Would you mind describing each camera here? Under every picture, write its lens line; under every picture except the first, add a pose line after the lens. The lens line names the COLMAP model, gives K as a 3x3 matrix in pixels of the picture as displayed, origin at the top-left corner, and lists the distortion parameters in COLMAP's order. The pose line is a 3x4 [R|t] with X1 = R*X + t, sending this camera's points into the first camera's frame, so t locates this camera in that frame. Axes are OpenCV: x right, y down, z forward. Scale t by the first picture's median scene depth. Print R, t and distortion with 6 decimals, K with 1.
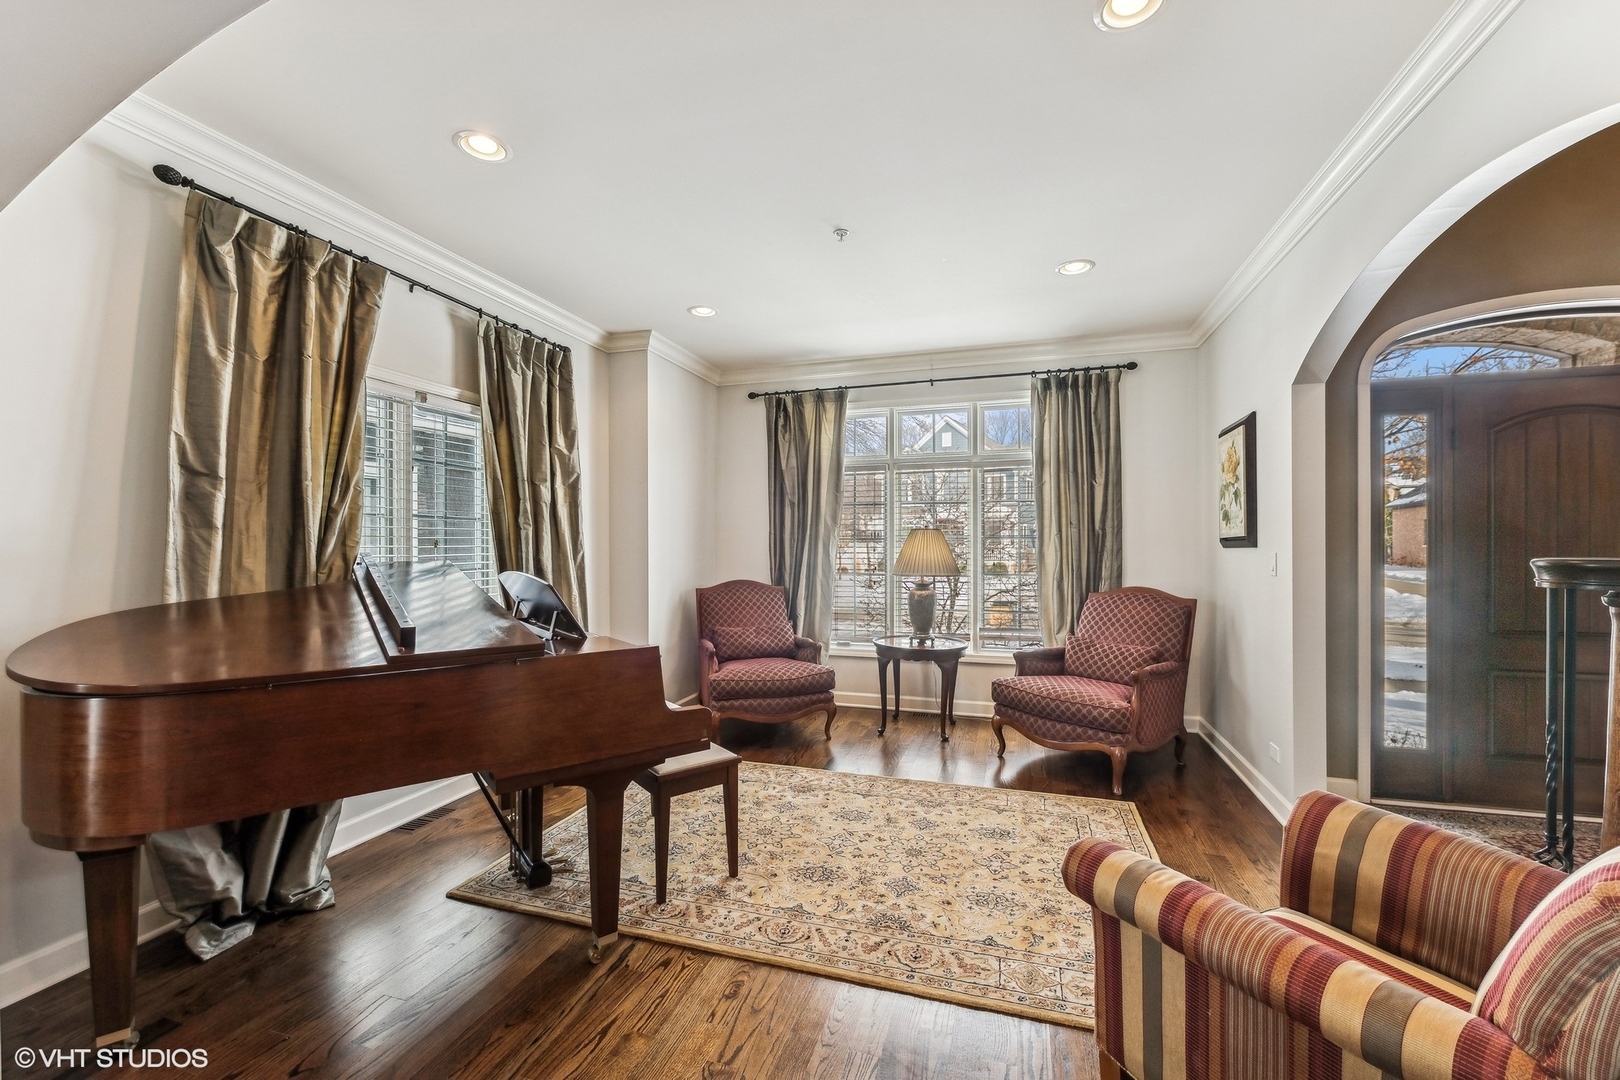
lens RADIAL K [[650.4, 0, 810.6], [0, 650.4, 548.5], [0, 0, 1]] dist [-0.000781, -0.000078]
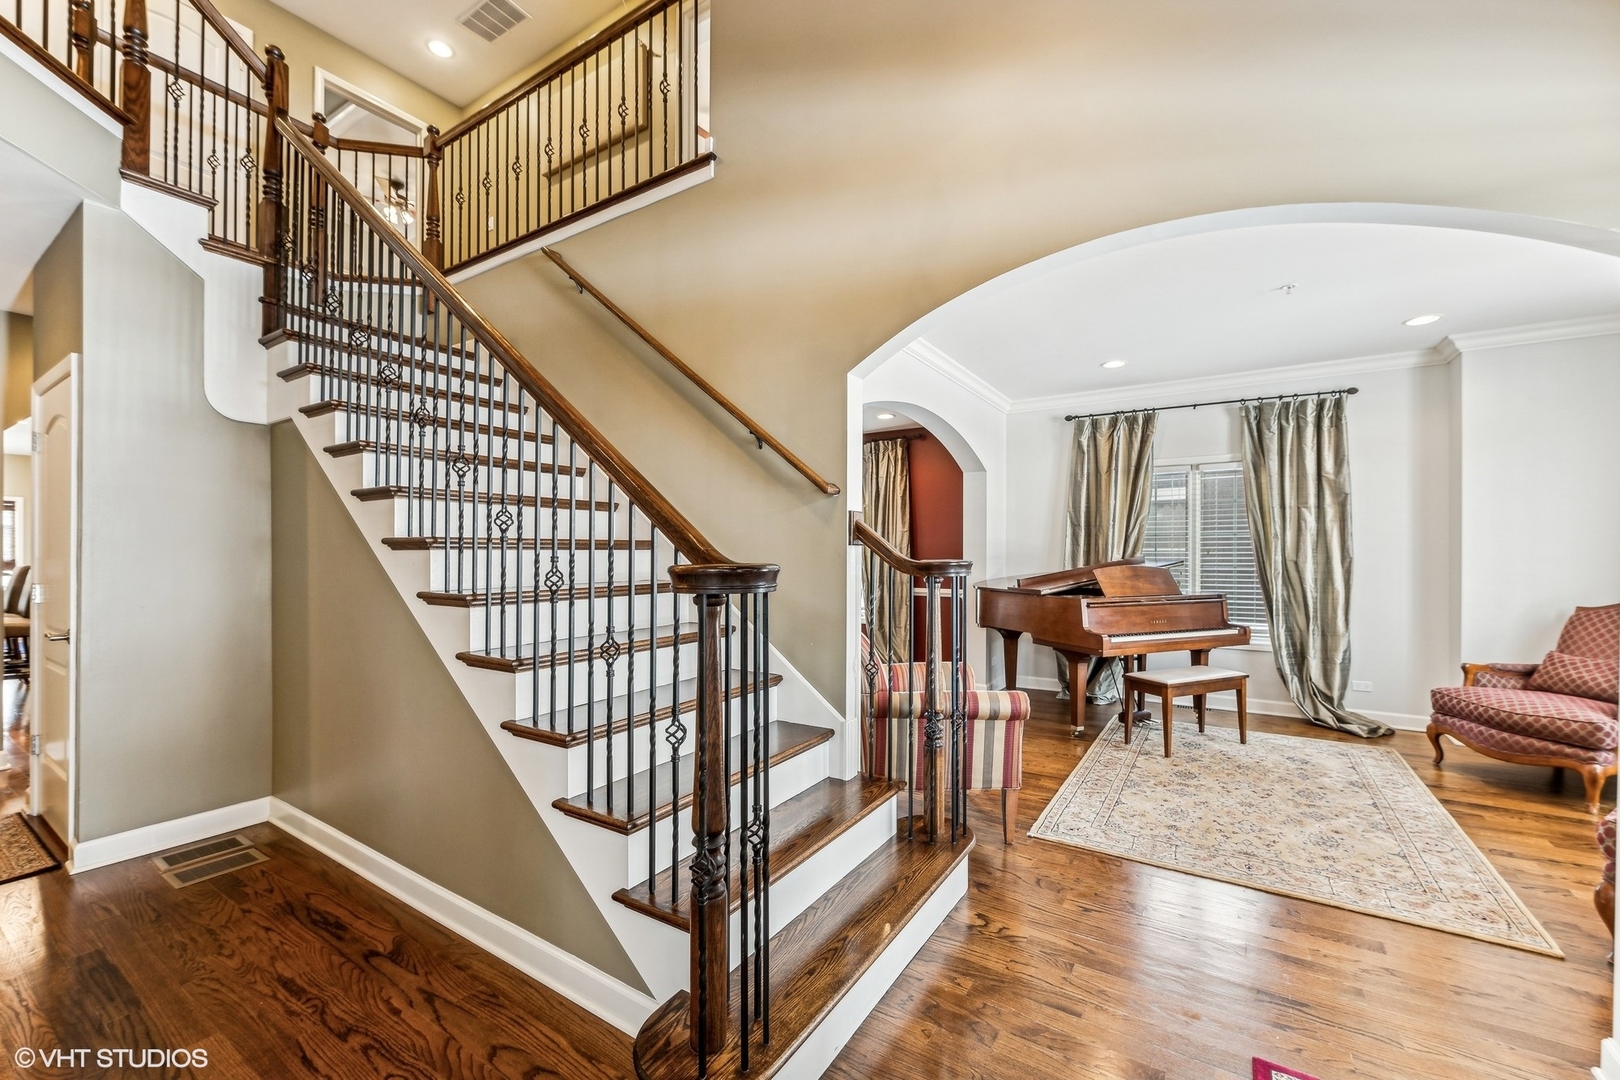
lens RADIAL K [[659.8, 0, 810.2], [0, 659.8, 552.5], [0, 0, 1]] dist [0.001567, -0.003616]
pose [[-0.268203, 0.004484, -0.963352, 1.332001], [-0.004251, 0.999974, 0.005838, -0.008913], [0.963353, 0.005661, -0.268177, 0.455141]]
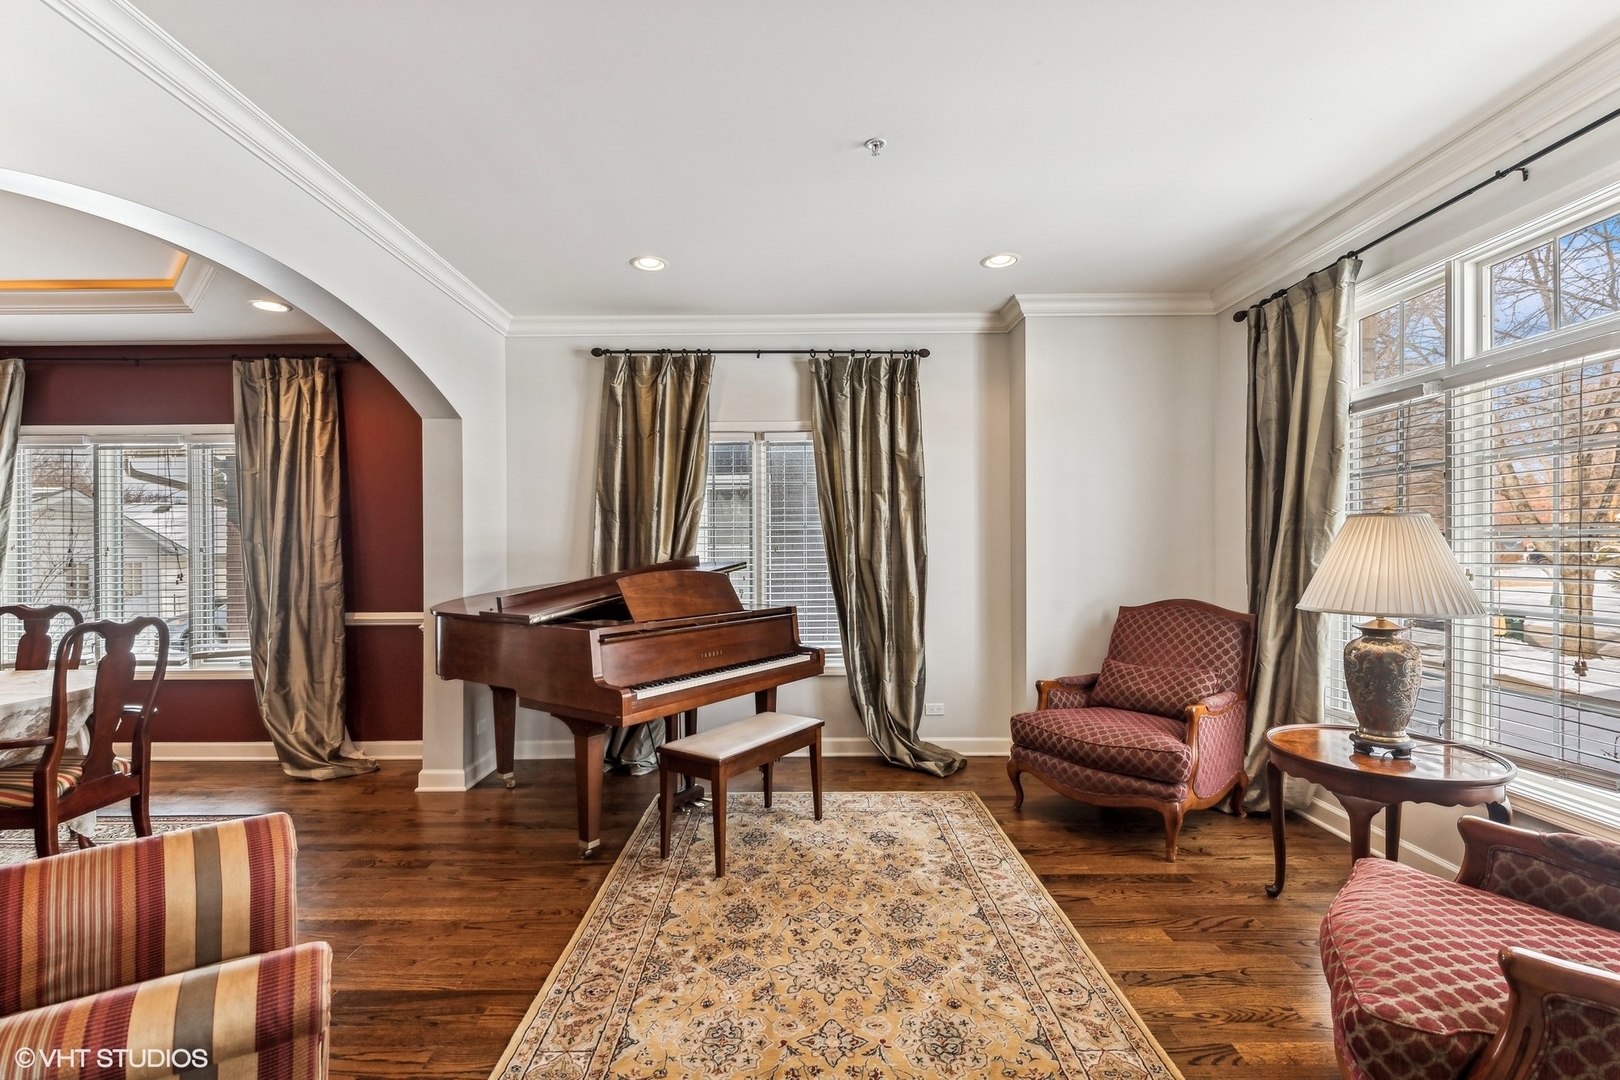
lens RADIAL K [[735.1, 0, 807.2], [0, 735.1, 549.3], [0, 0, 1]] dist [0.014362, -0.000026]
pose [[0.304241, 0.002196, -0.952592, 0.800156], [0.000115, 0.999997, 0.002342, -0.008371], [0.952595, -0.000823, 0.304240, 0.611158]]
